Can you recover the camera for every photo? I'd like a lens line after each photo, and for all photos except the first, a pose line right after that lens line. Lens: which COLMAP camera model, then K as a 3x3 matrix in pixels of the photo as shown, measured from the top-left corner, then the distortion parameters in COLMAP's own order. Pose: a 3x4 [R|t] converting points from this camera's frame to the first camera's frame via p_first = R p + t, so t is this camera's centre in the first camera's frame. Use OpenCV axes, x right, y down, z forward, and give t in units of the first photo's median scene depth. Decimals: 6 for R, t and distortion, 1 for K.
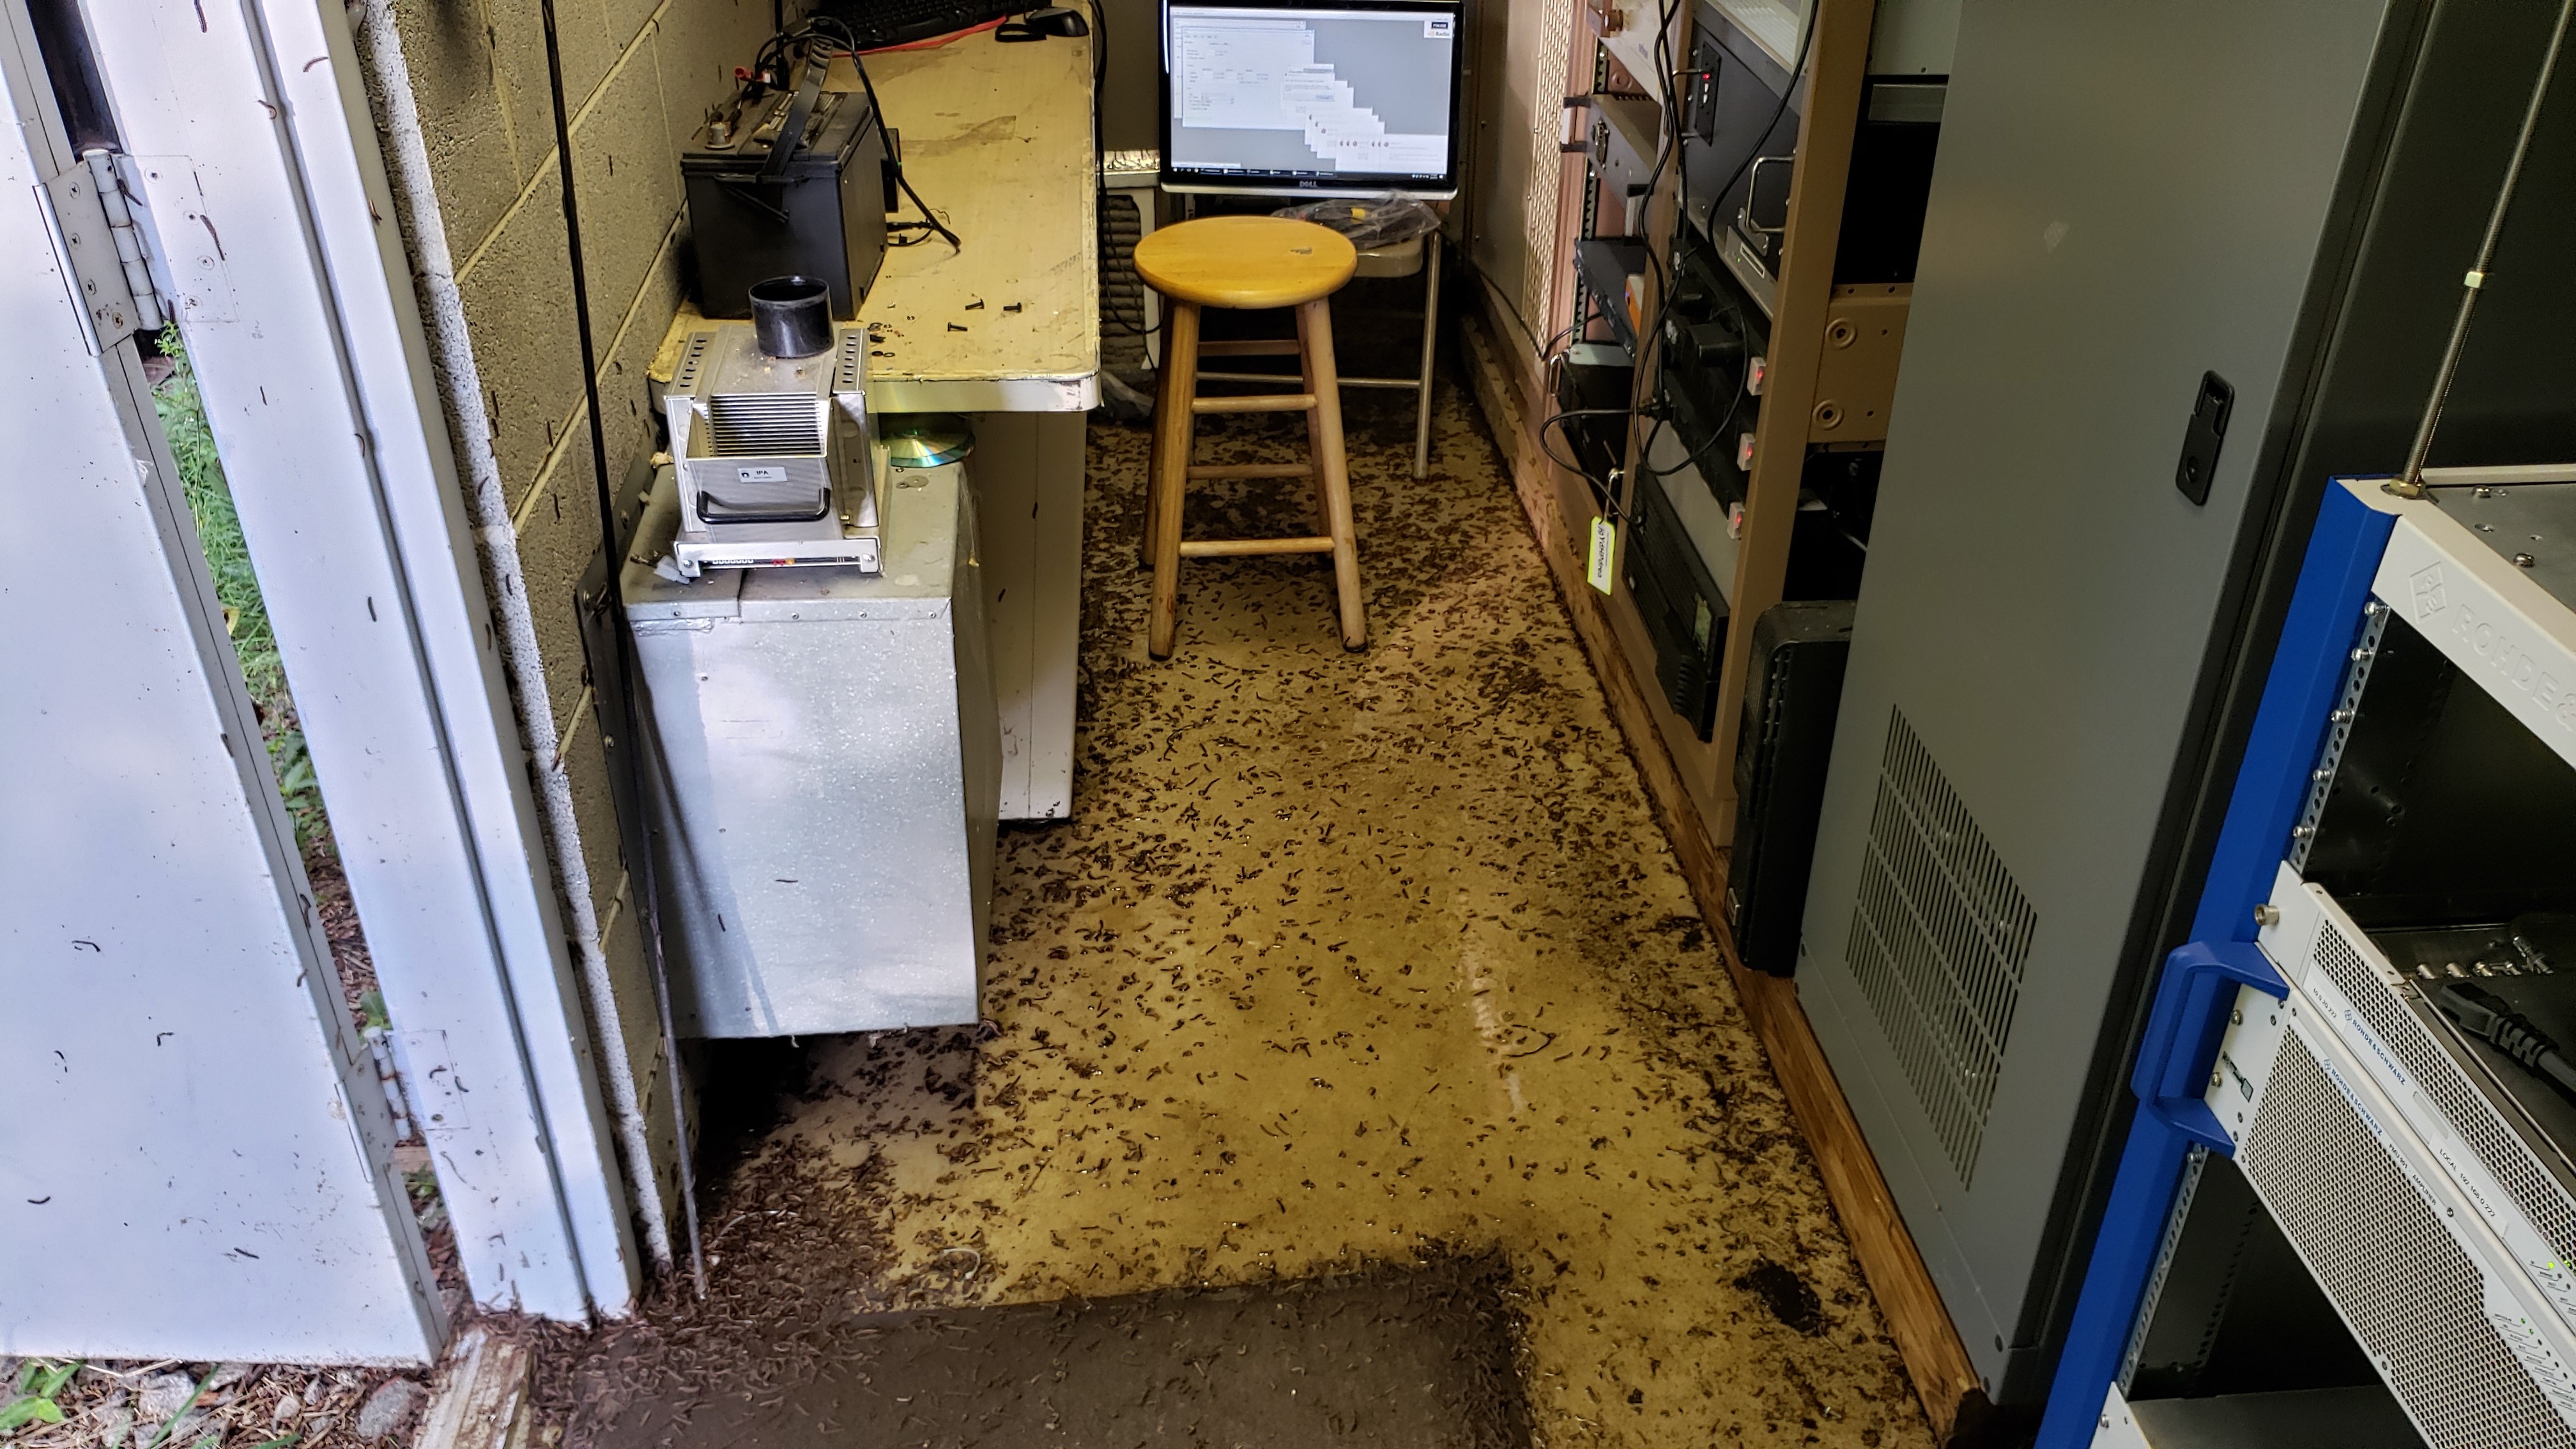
lens RADIAL K [[2016.6, 0, 1288.1], [0, 2016.6, 724.0], [0, 0, 1]] dist [-0.003580, 0.002726]
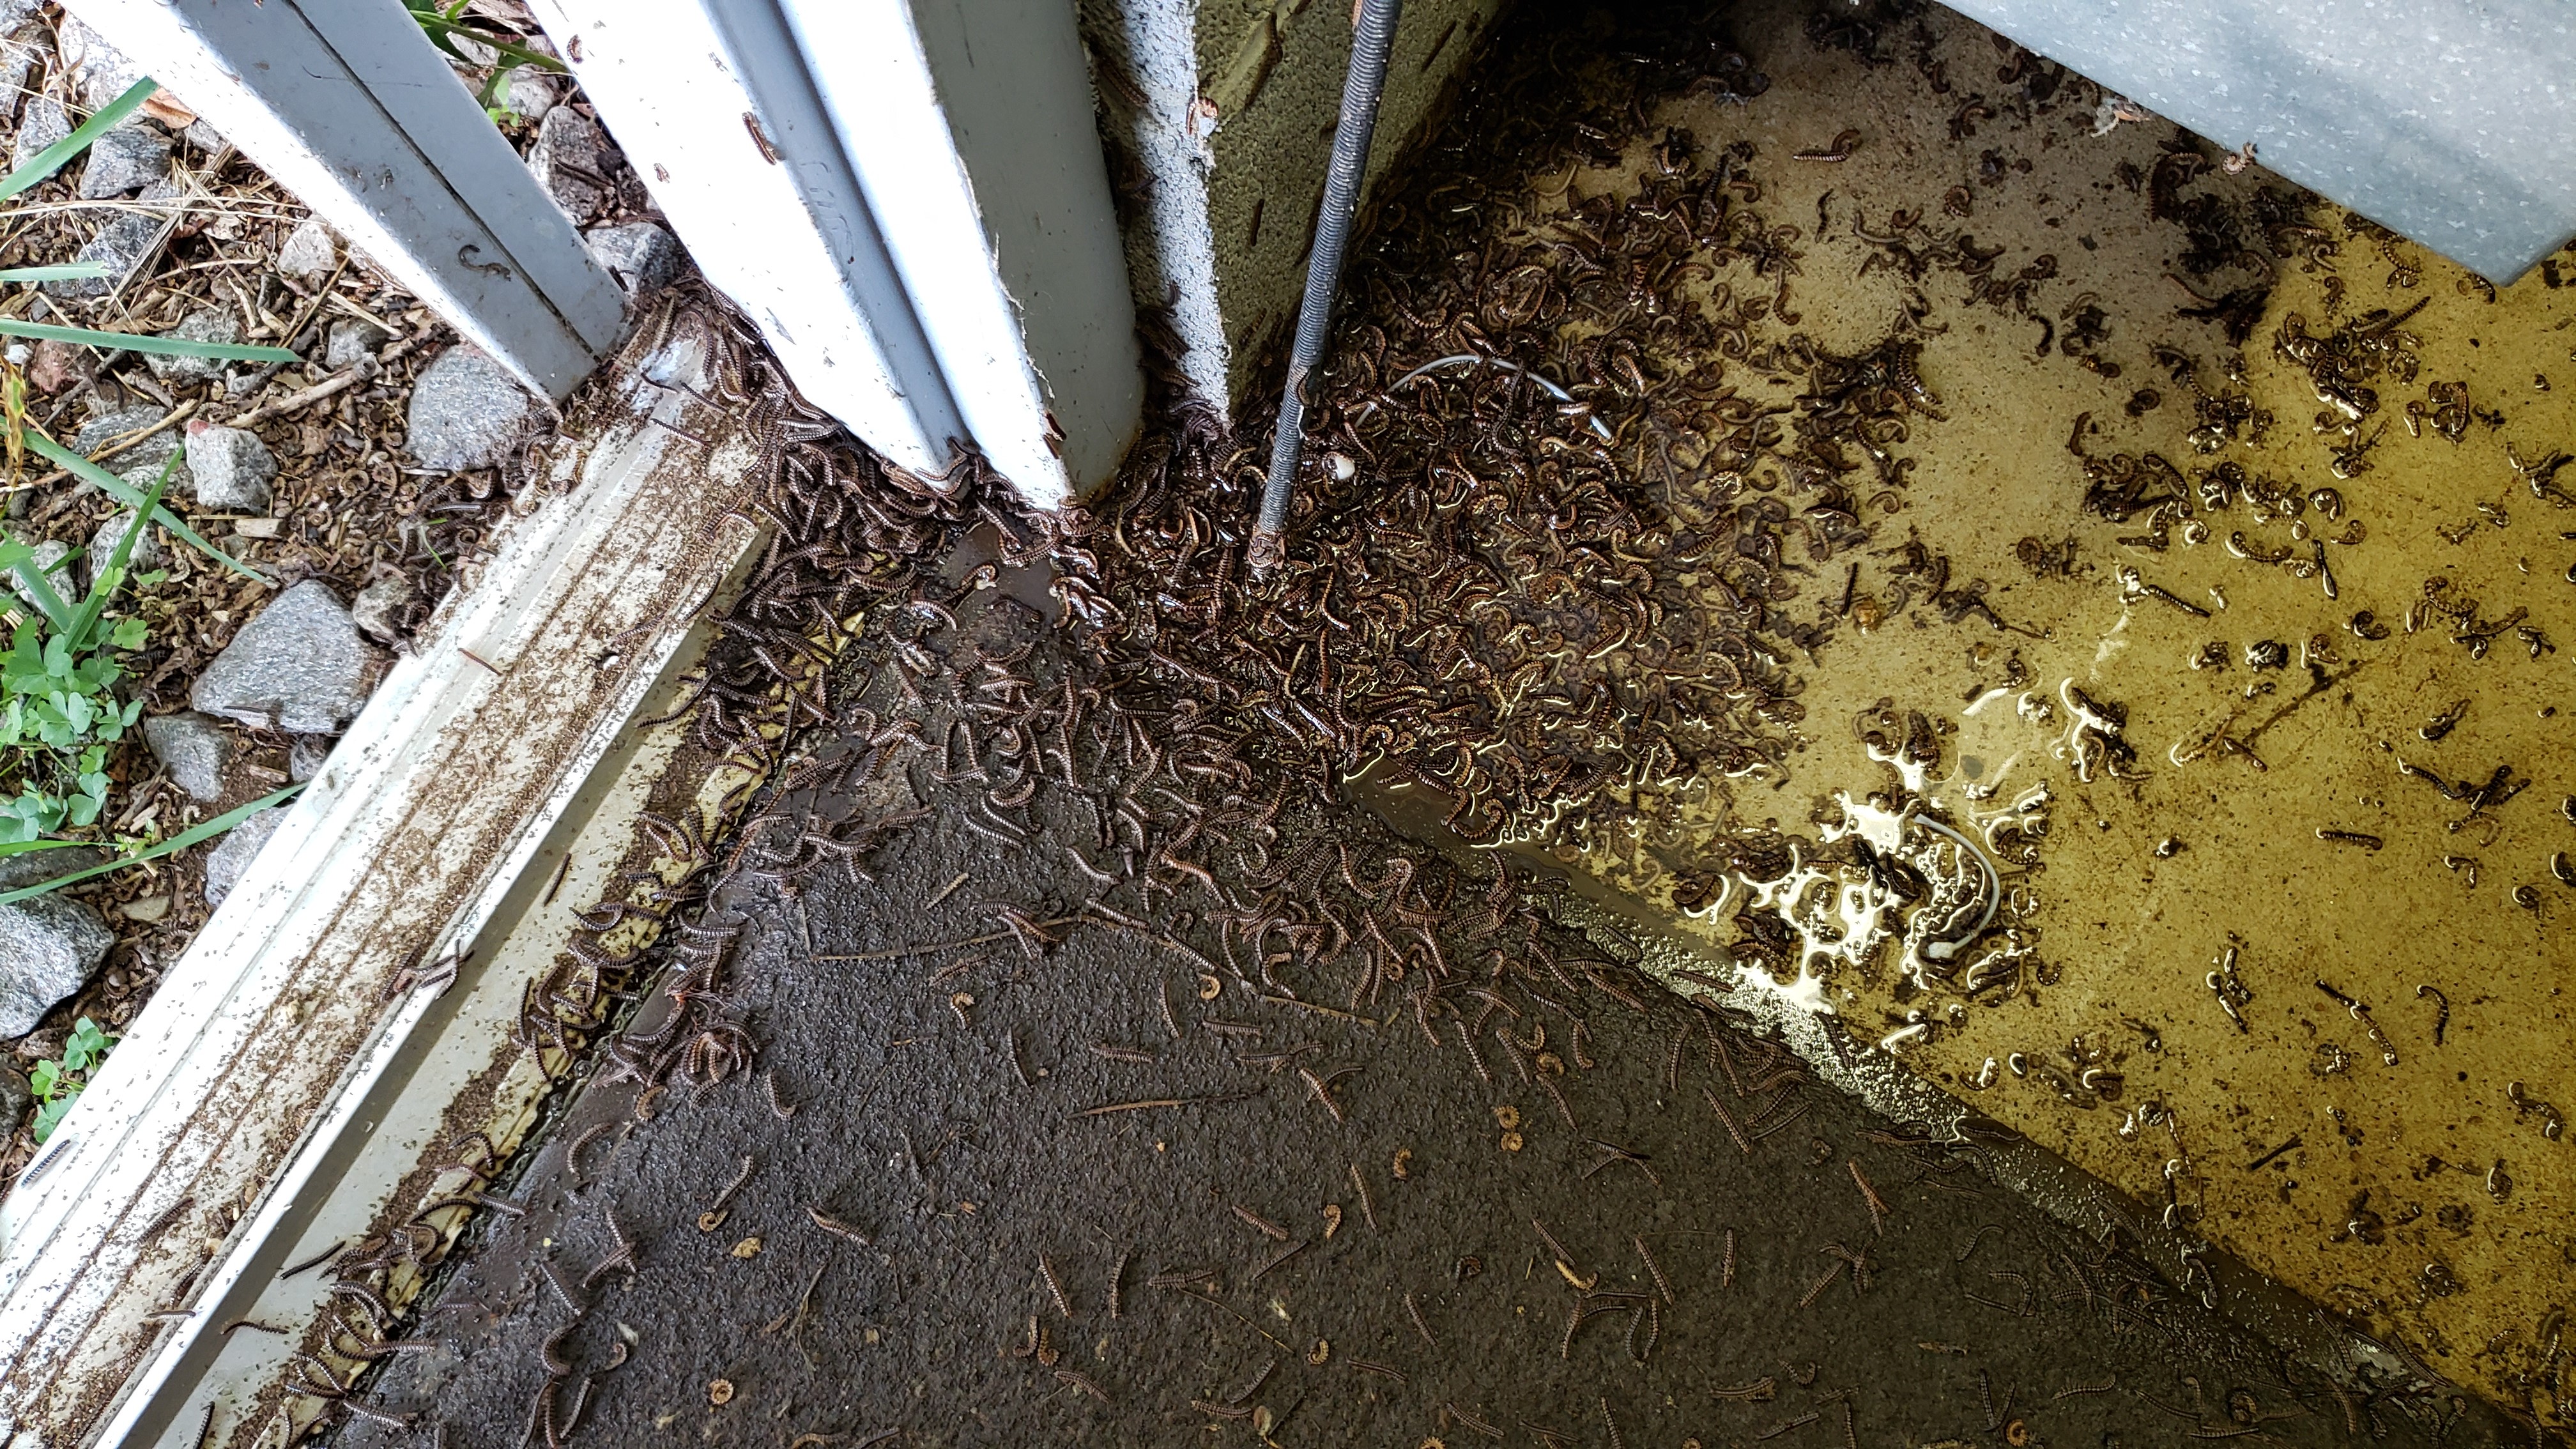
lens RADIAL K [[2016.6, 0, 1291.5], [0, 2016.6, 724.0], [0, 0, 1]] dist [-0.003580, 0.002726]
pose [[0.800117, 0.580349, -0.151684, -0.201174], [-0.306399, 0.612810, 0.728411, 0.040932], [0.515686, -0.536338, 0.668138, 0.698912]]
